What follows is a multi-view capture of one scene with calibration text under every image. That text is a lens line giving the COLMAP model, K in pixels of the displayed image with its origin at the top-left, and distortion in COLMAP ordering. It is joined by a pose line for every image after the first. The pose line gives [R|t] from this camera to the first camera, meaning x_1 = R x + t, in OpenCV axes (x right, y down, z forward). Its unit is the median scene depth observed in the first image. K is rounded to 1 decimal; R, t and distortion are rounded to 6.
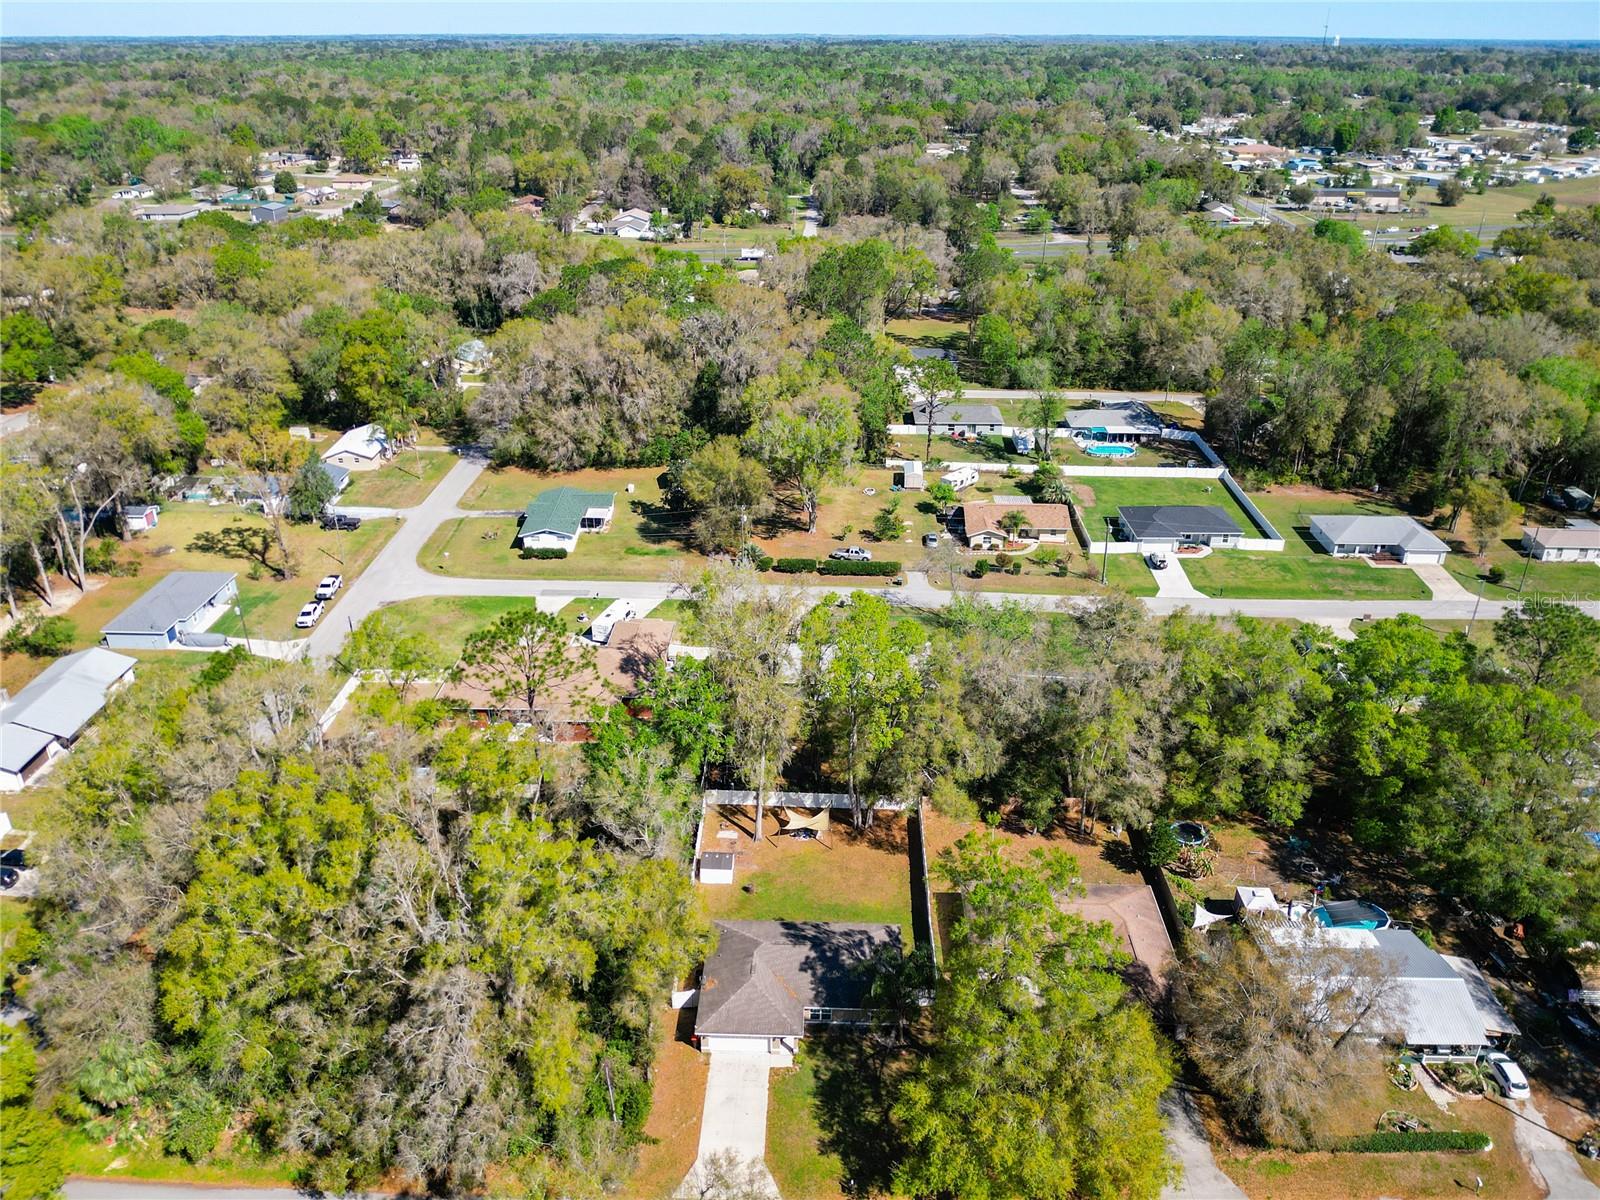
lens RADIAL K [[1163.2, 0, 767.3], [0, 1163.2, 604.4], [0, 0, 1]] dist [0.027314, -0.066532]
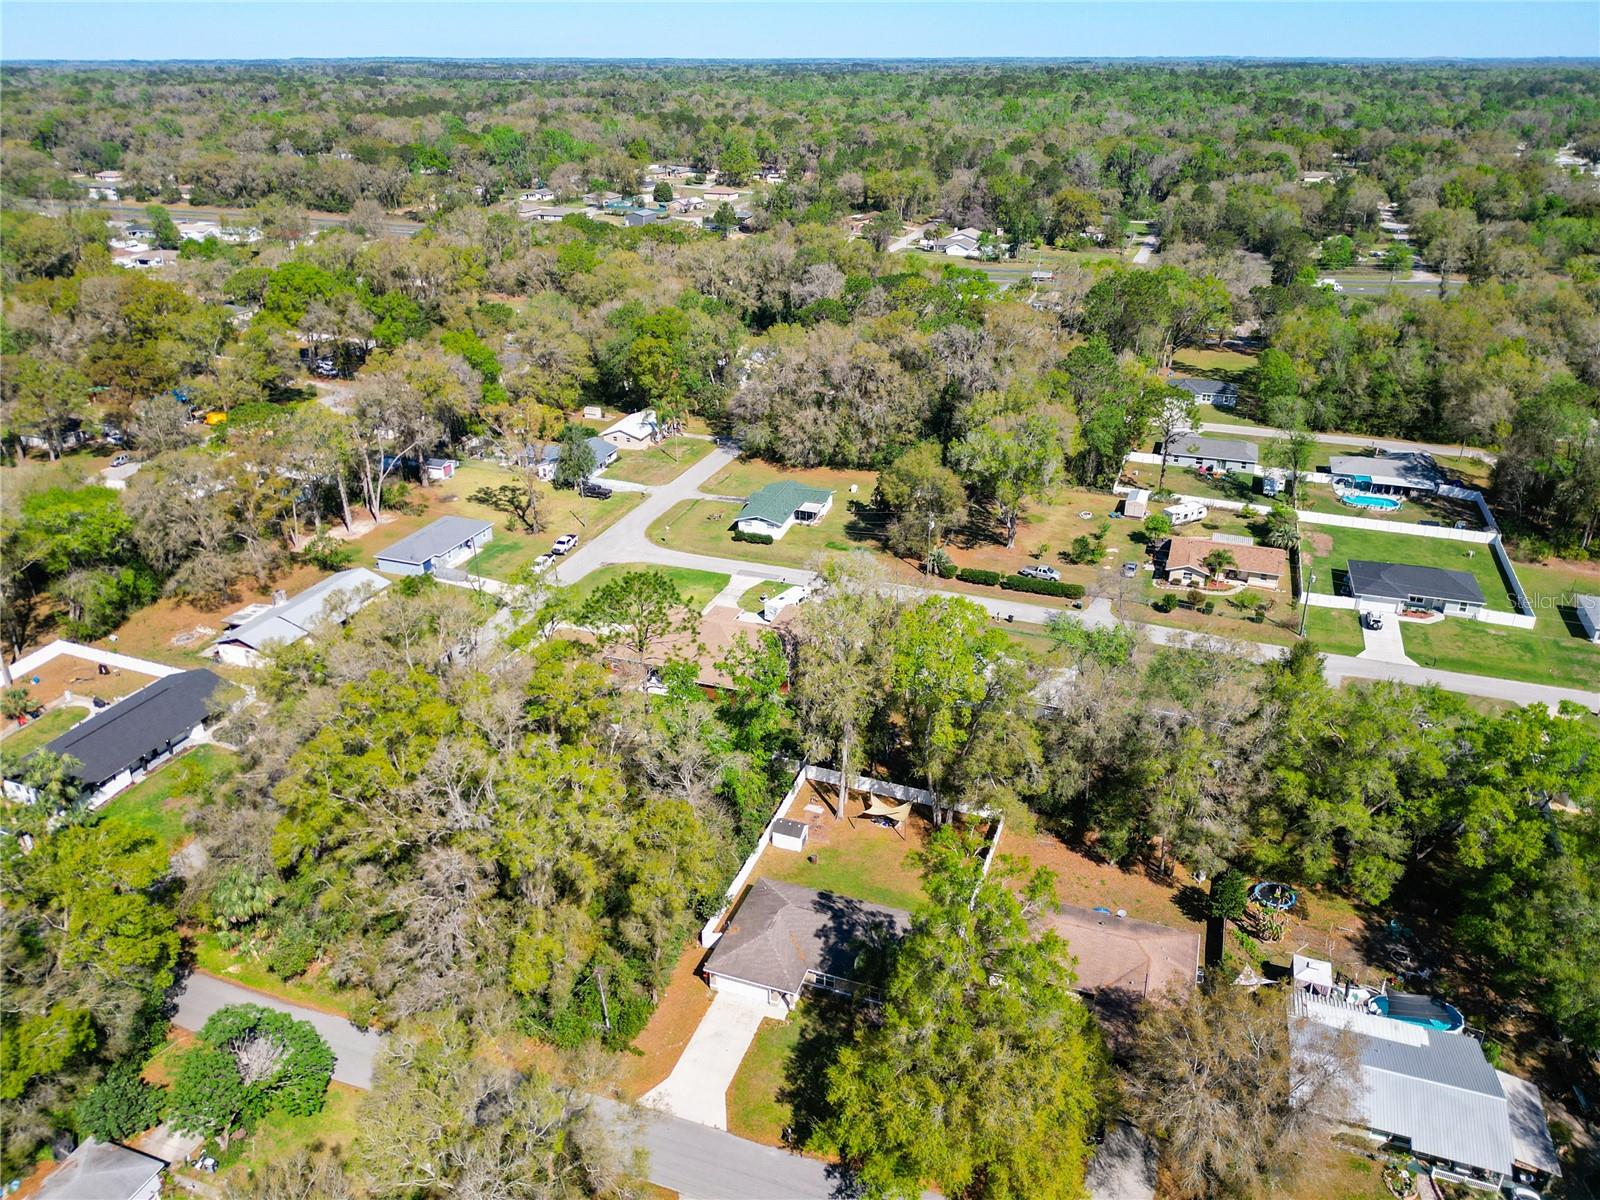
lens RADIAL K [[1136.8, 0, 774.1], [0, 1136.8, 597.8], [0, 0, 1]] dist [0.048634, -0.064298]
pose [[0.951522, 0.129612, -0.278938, 0.122824], [-0.133526, 0.991033, 0.005008, 0.003707], [0.277086, 0.032481, 0.960296, -0.011152]]
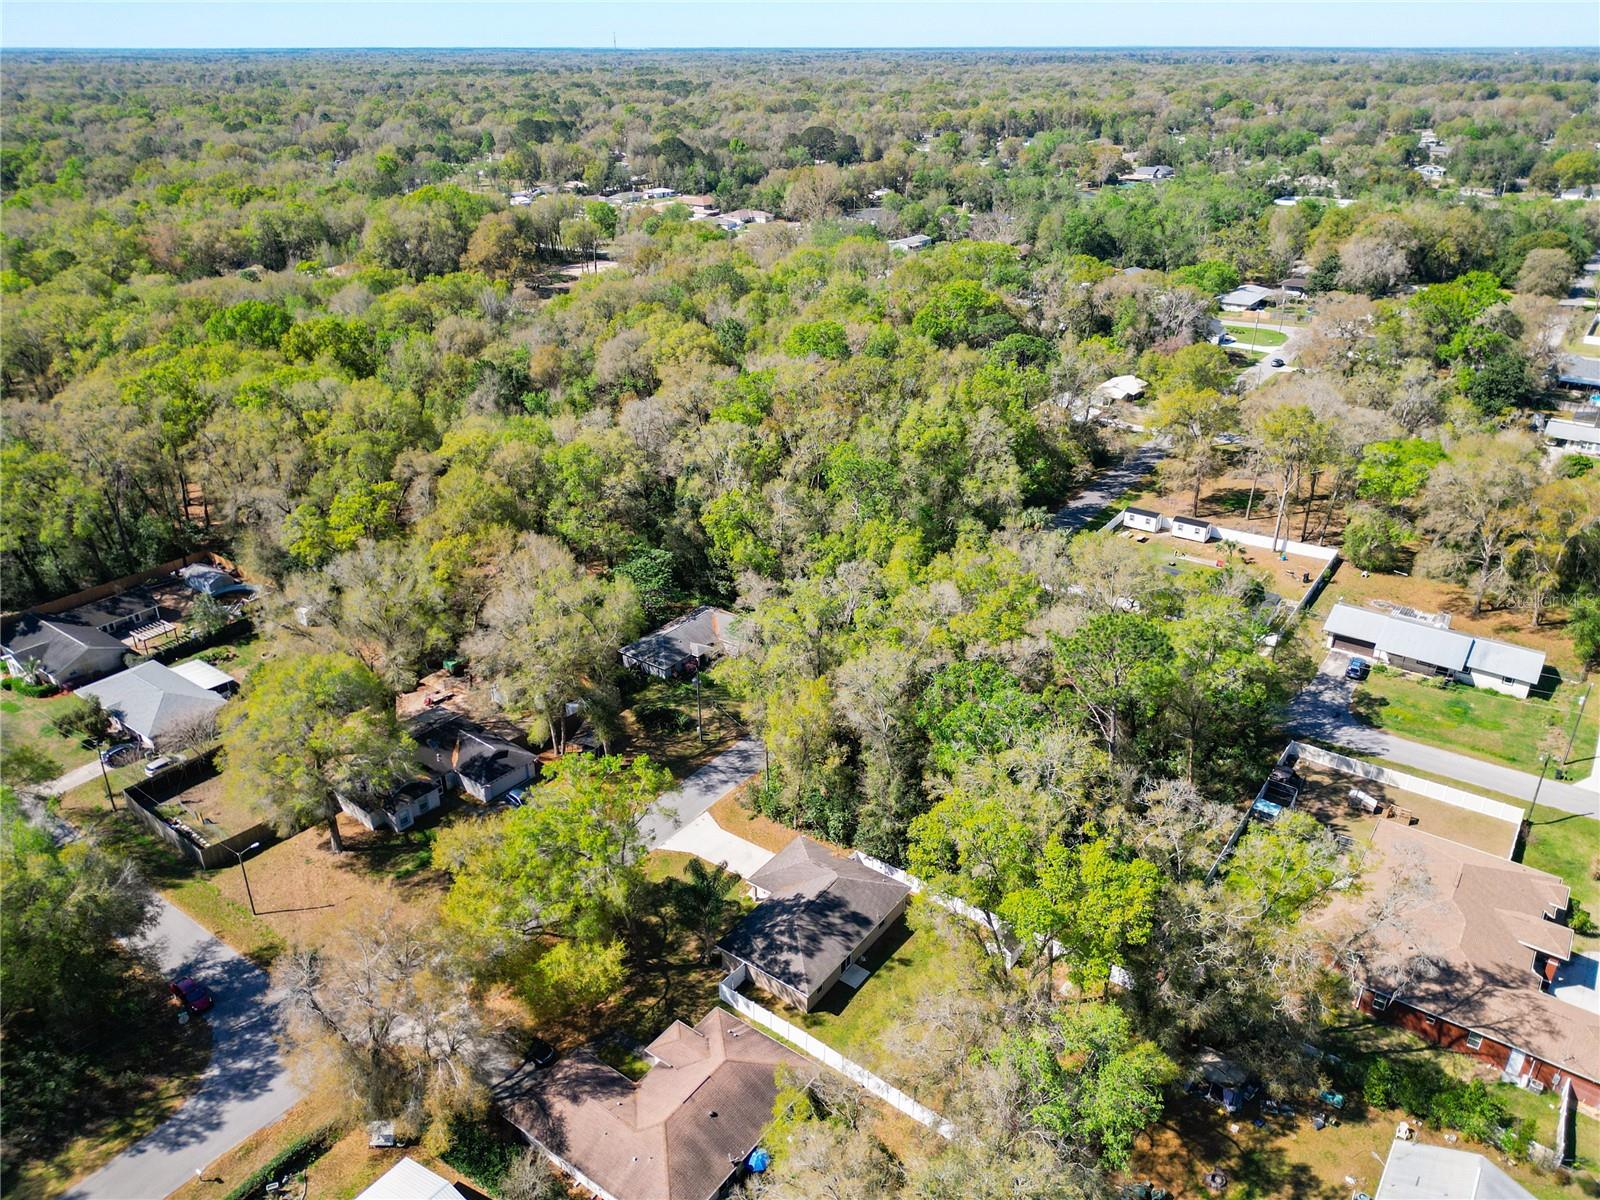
lens RADIAL K [[1129.7, 0, 797.3], [0, 1129.7, 593.6], [0, 0, 1]] dist [0.035414, -0.055575]
pose [[-0.544758, 0.367620, -0.753720, 0.370383], [-0.365064, 0.705195, 0.607806, -0.272495], [0.754962, 0.606263, -0.249956, 0.552129]]
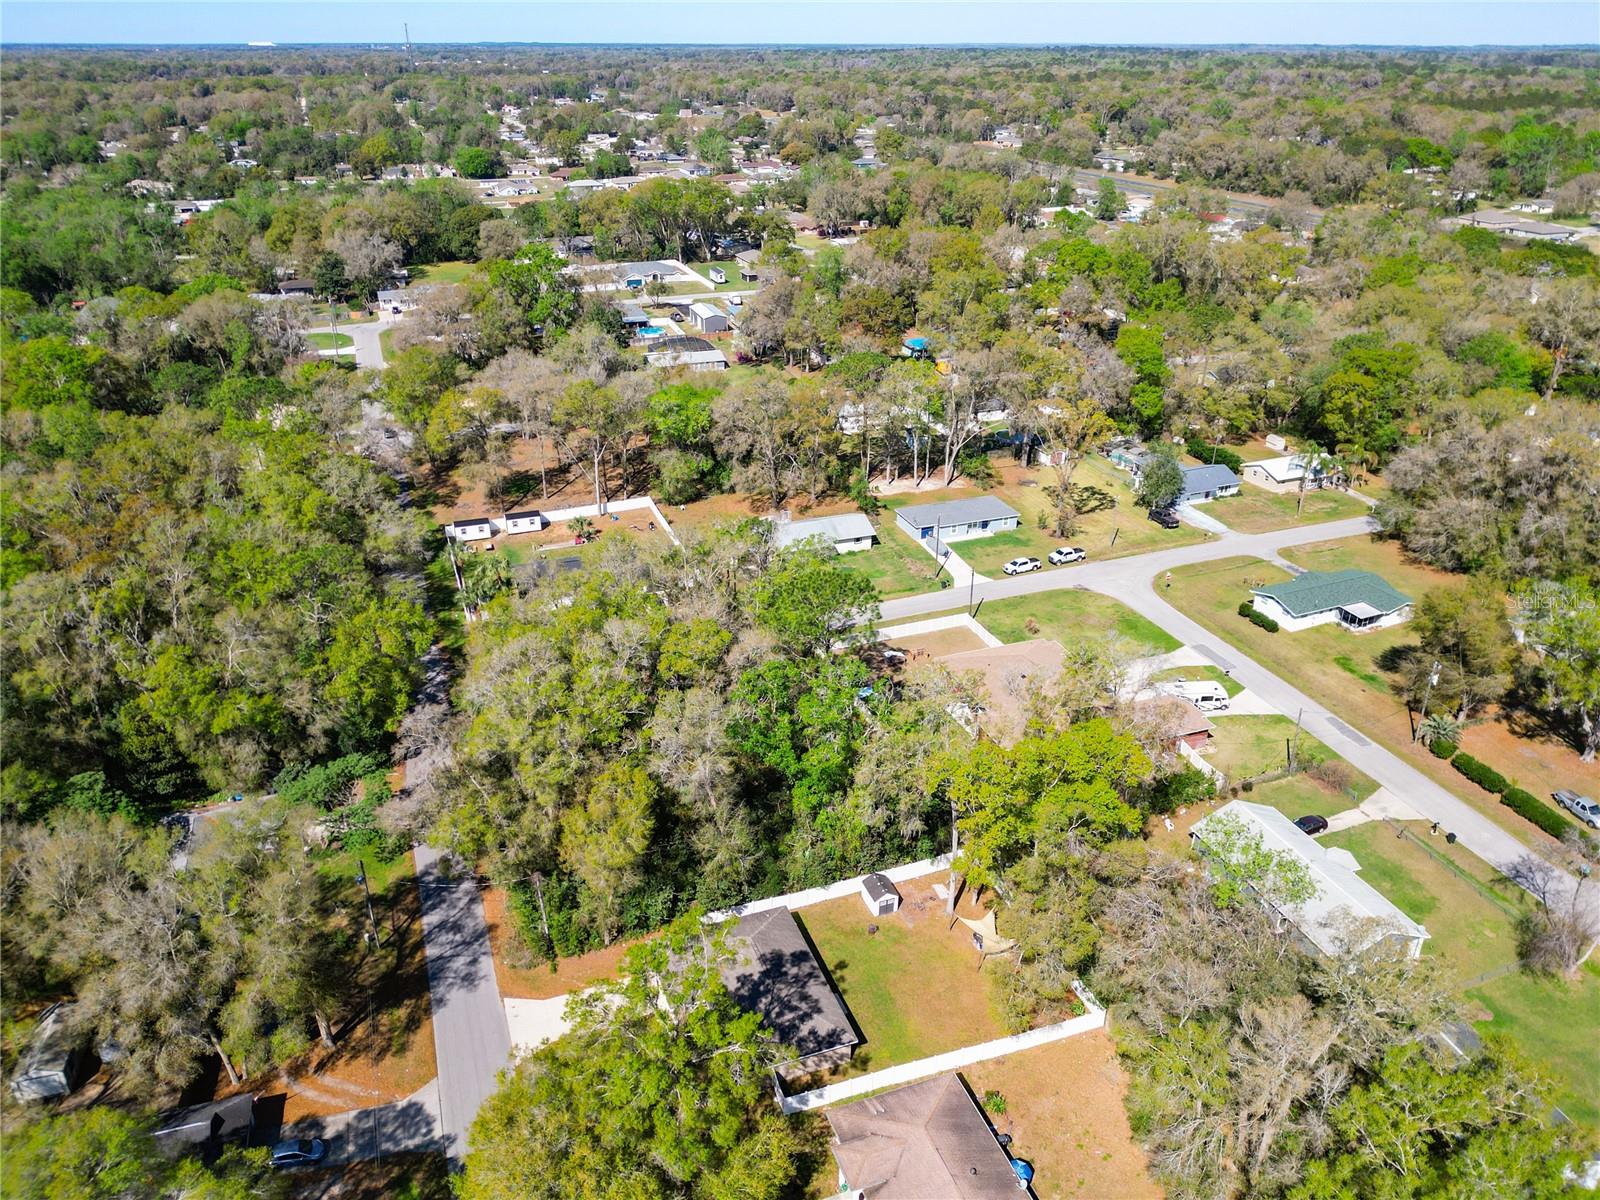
lens RADIAL K [[1129.7, 0, 797.3], [0, 1129.7, 593.6], [0, 0, 1]] dist [0.035414, -0.055575]
pose [[0.397384, 0.403237, -0.824309, 0.363737], [-0.406884, 0.882578, 0.235589, -0.115932], [0.822515, 0.241779, 0.514793, 0.231391]]
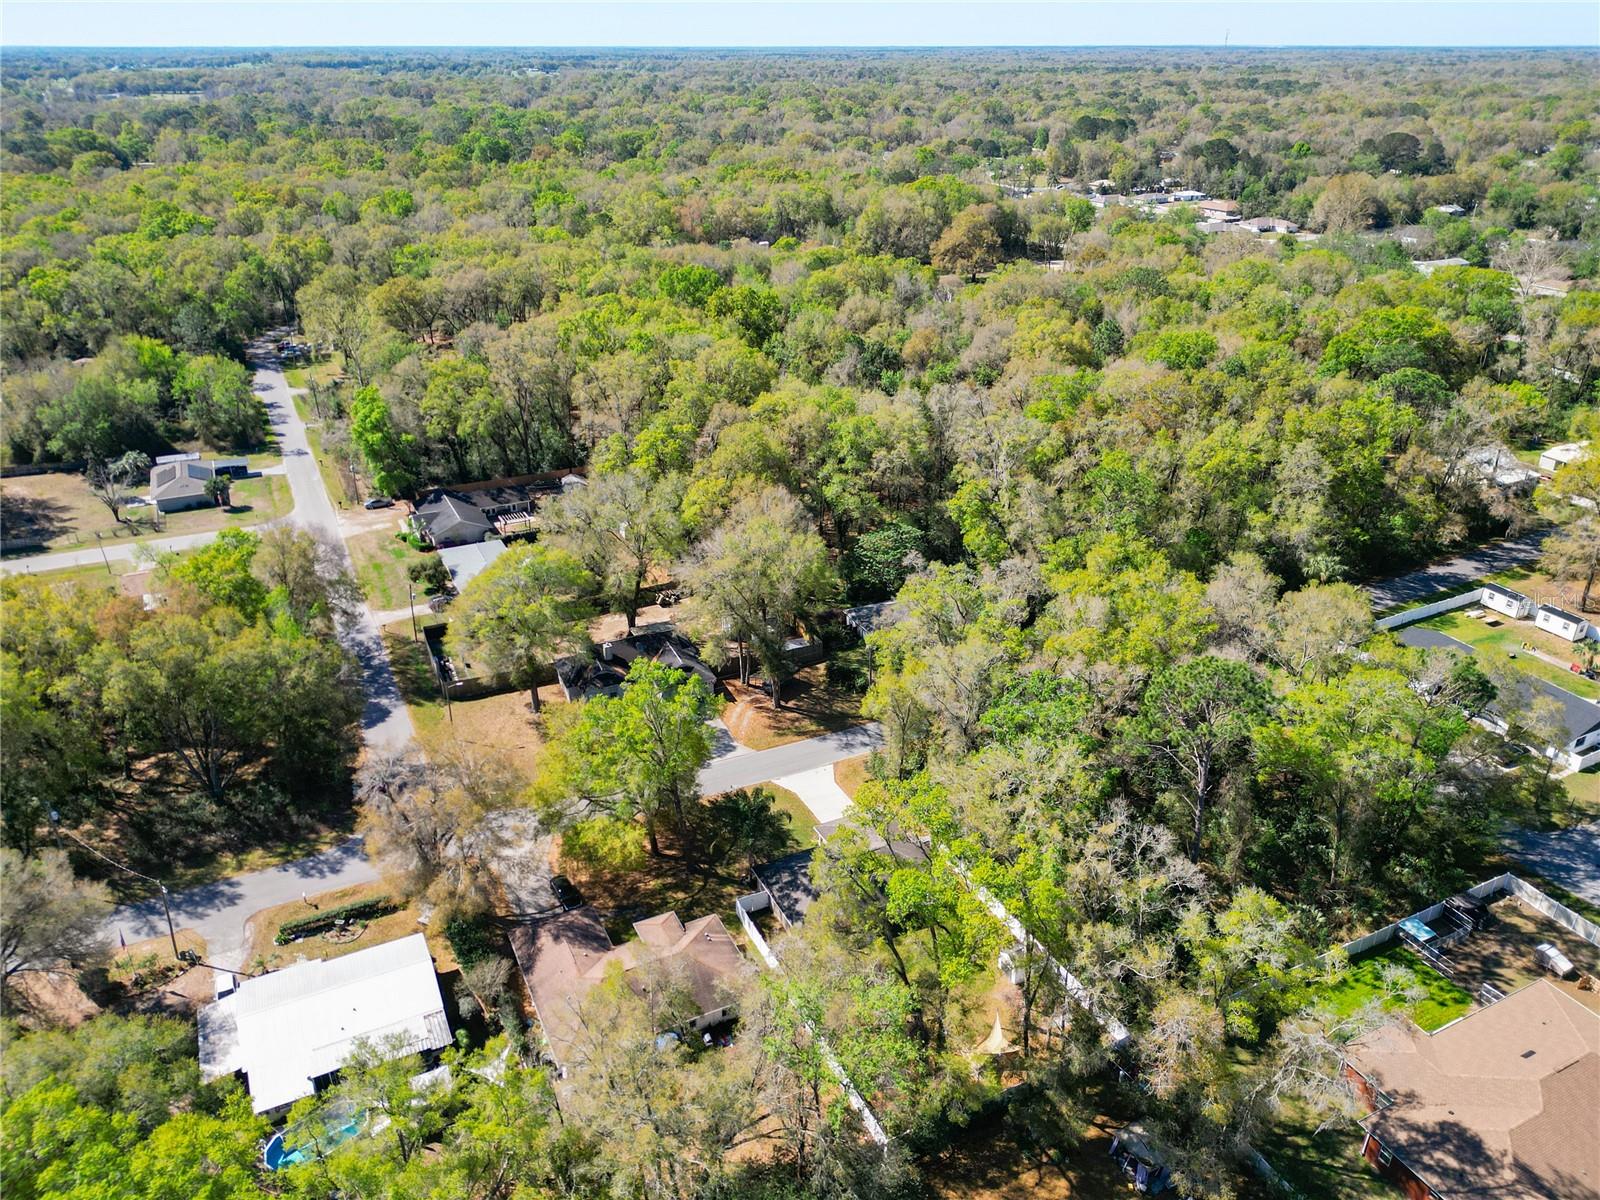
lens RADIAL K [[1134.4, 0, 800.0], [0, 1134.4, 600.0], [0, 0, 1]] dist [0.033421, -0.053978]
pose [[-0.870875, 0.219892, -0.439573, 0.257327], [-0.210861, 0.640708, 0.738262, -0.339462], [0.443976, 0.735623, -0.511610, 0.694442]]
